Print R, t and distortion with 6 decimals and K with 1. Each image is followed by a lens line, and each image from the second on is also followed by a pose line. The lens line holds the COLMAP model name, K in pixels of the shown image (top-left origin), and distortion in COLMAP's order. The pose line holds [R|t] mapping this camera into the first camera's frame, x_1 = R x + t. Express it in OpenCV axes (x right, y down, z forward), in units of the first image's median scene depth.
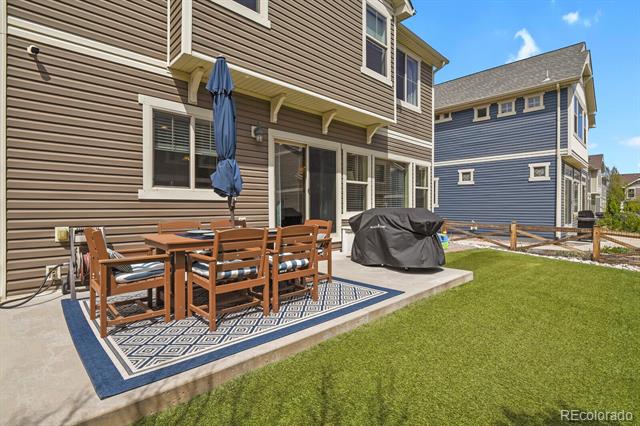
lens RADIAL K [[310.7, 0, 319.9], [0, 310.7, 211.3], [0, 0, 1]] dist [-0.011449, -0.003256]
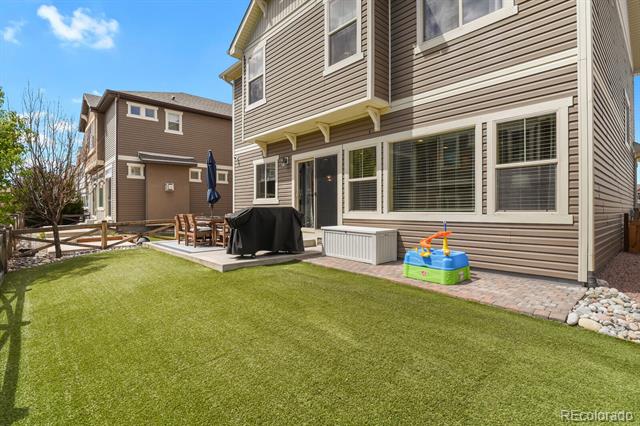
lens RADIAL K [[310.7, 0, 319.7], [0, 310.7, 211.2], [0, 0, 1]] dist [-0.011449, -0.003256]
pose [[-0.013756, -0.001322, -0.999905, 1.123215], [-0.013871, 0.999903, -0.001132, 0.003812], [0.999809, 0.013855, -0.013773, 0.965280]]
